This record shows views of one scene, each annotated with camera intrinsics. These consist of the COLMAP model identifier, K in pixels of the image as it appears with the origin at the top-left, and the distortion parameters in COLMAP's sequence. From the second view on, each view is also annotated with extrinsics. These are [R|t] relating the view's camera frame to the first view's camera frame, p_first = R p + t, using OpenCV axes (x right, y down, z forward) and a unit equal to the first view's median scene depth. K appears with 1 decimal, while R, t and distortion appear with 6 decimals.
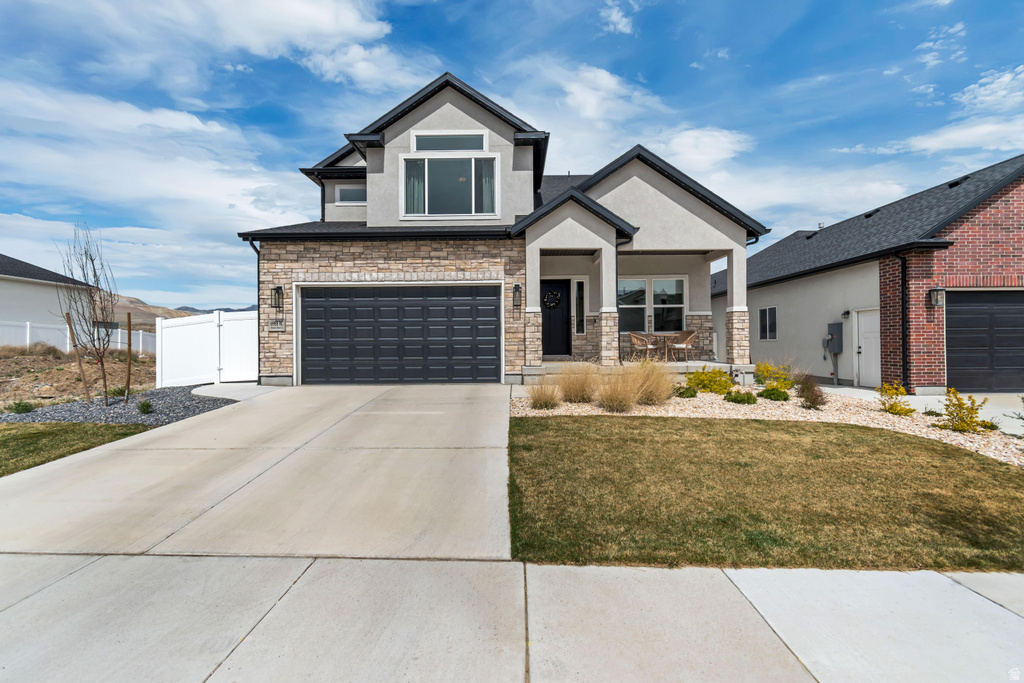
lens RADIAL K [[451.7, 0, 513.8], [0, 451.7, 337.9], [0, 0, 1]] dist [0.002408, -0.000994]
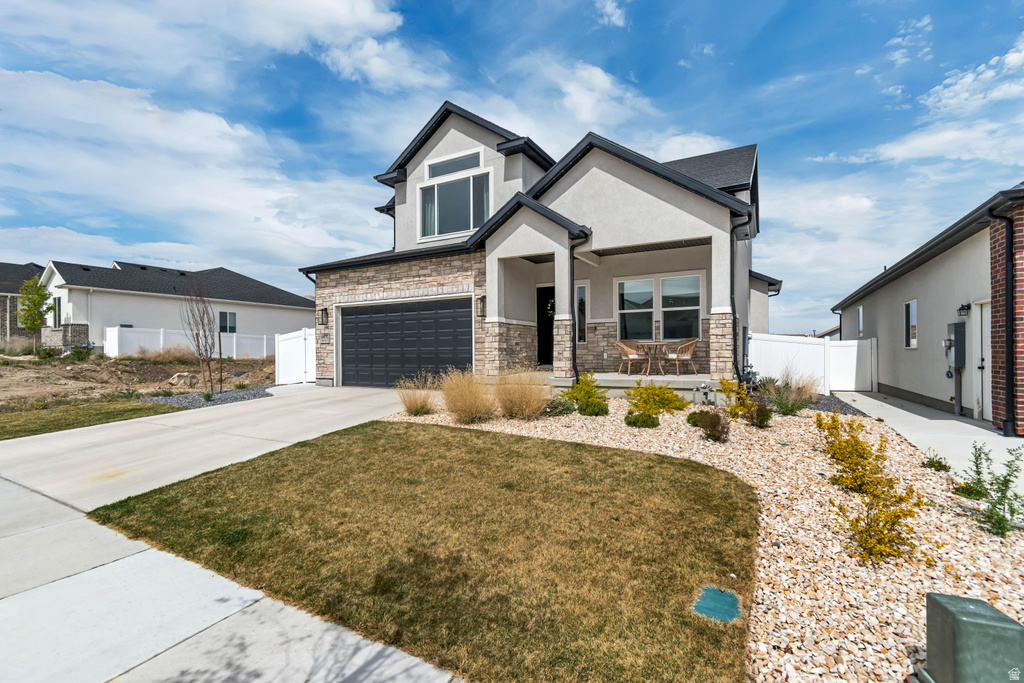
lens RADIAL K [[454.1, 0, 494.4], [0, 454.1, 347.8], [0, 0, 1]] dist [0.005164, -0.000137]
pose [[0.881346, -0.004086, -0.472454, 0.497054], [0.007075, 0.999965, 0.004549, -0.004304], [0.472419, -0.007352, 0.881343, 0.100536]]
